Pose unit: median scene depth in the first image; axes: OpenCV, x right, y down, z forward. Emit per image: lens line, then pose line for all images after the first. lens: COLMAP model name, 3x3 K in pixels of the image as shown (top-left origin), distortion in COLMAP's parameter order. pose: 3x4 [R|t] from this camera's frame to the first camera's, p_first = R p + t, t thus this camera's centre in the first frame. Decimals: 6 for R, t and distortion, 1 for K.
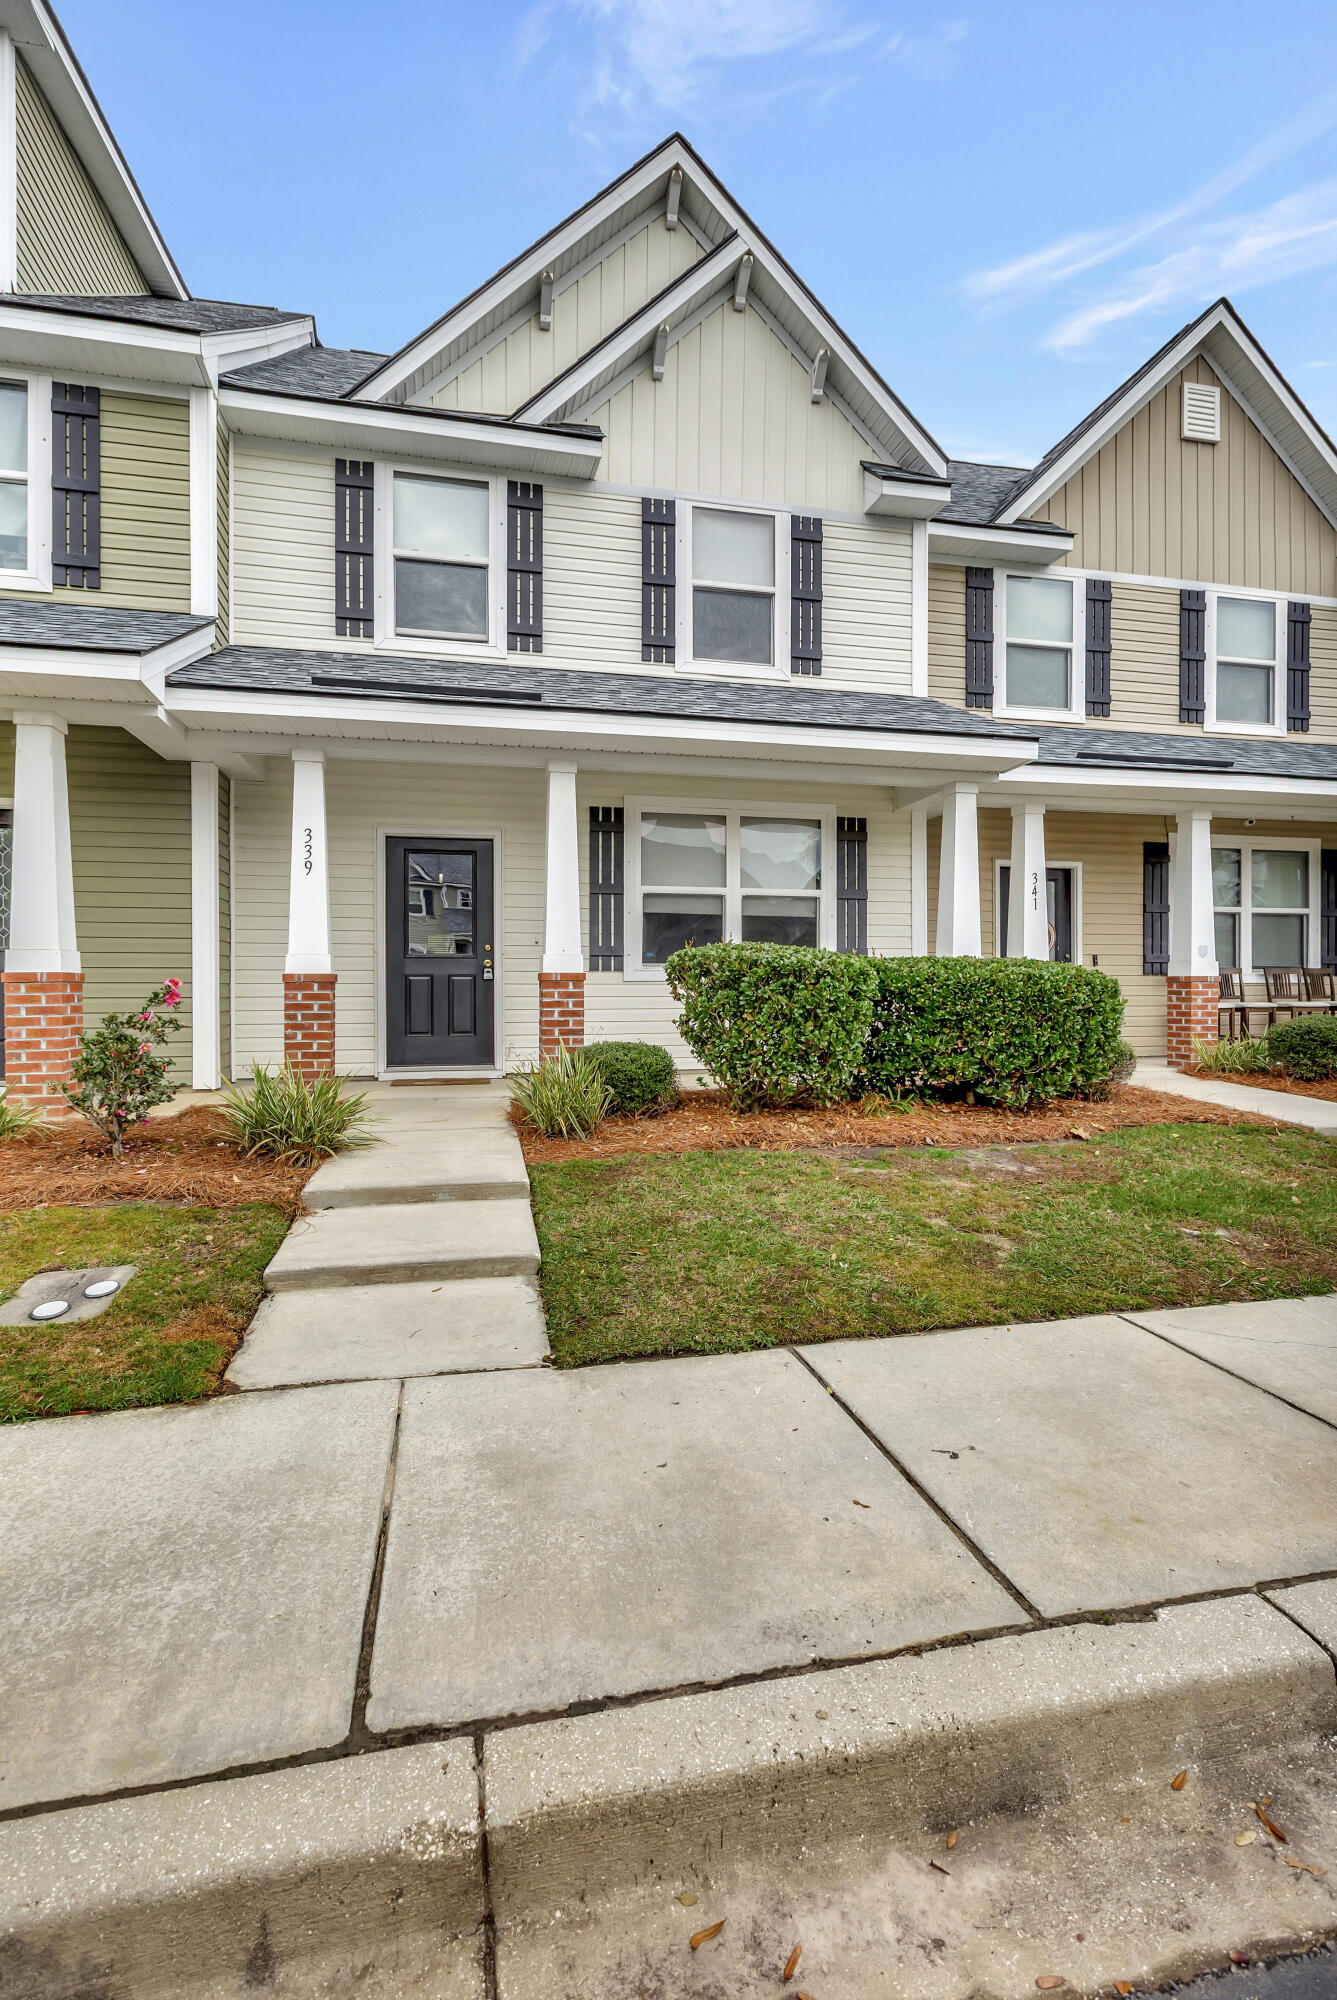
lens RADIAL K [[919.3, 0, 668.0], [0, 919.3, 975.6], [0, 0, 1]] dist [-0.000022, 0.000502]
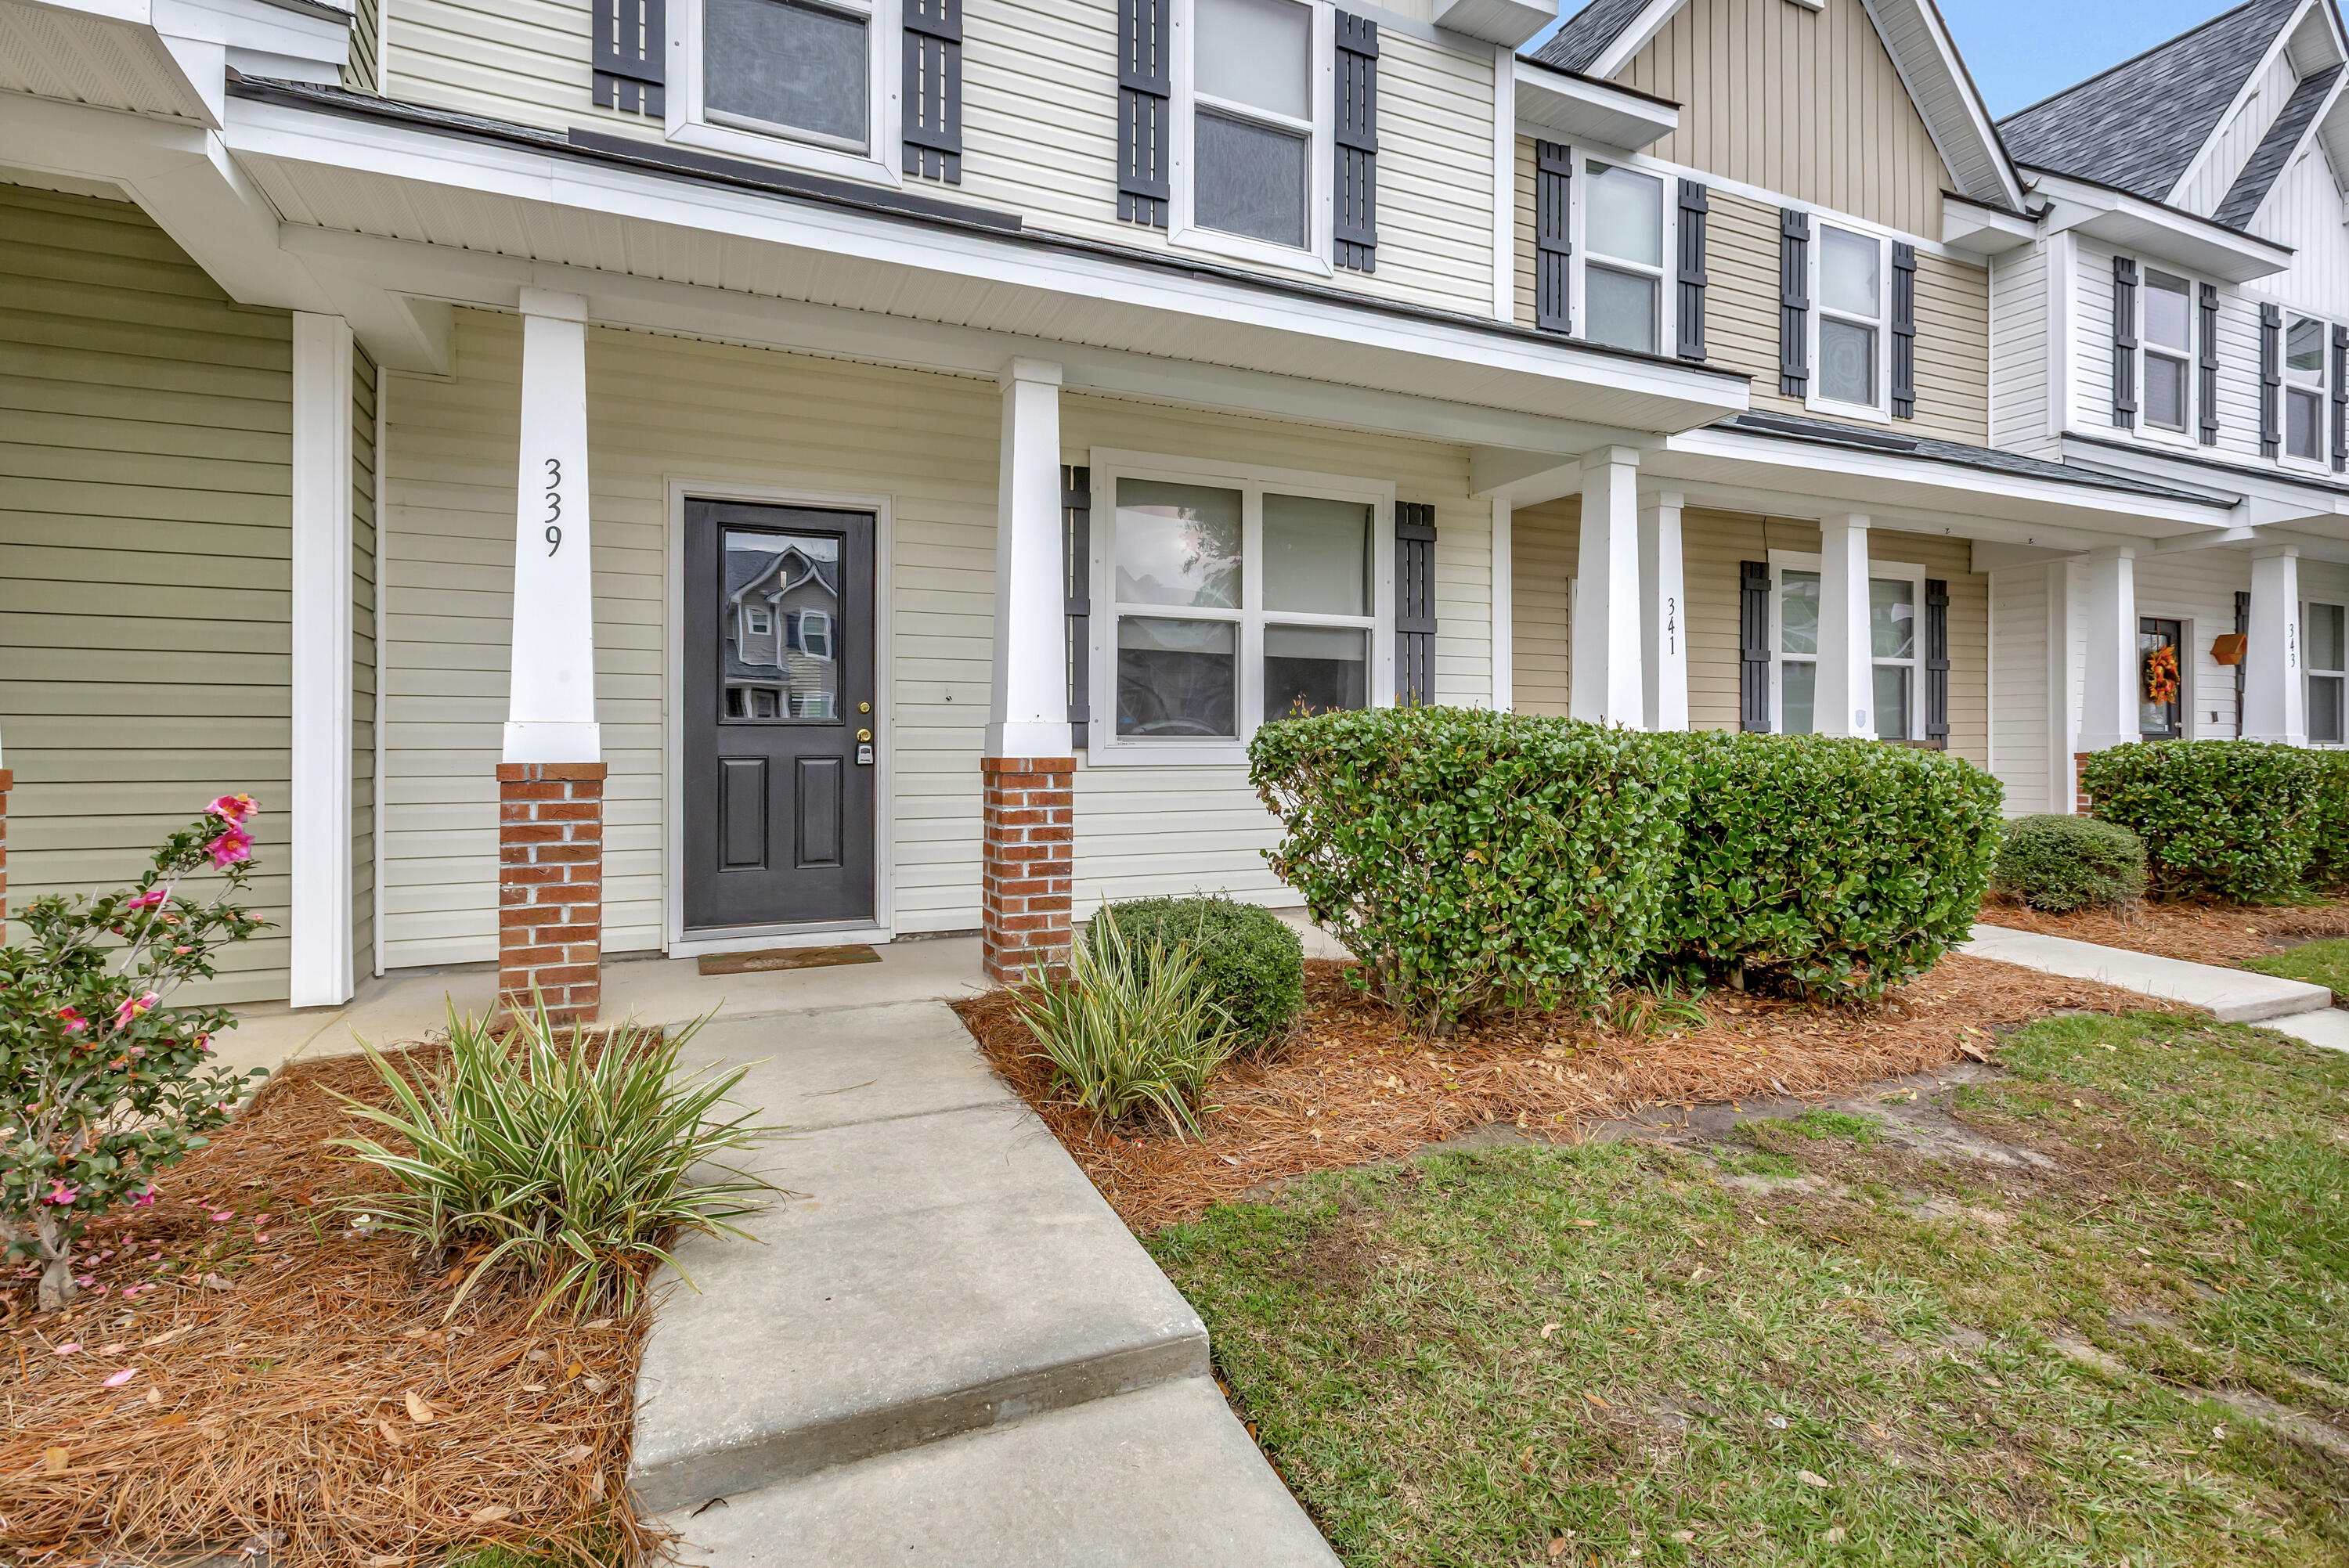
lens RADIAL K [[1315.3, 0, 1172.3], [0, 1315.3, 741.9], [0, 0, 1]] dist [0.015926, -0.016696]
pose [[0.994195, 0.007260, 0.107351, -0.094801], [-0.007140, 0.999973, -0.001504, -0.009462], [-0.107359, 0.000729, 0.994220, 0.186827]]
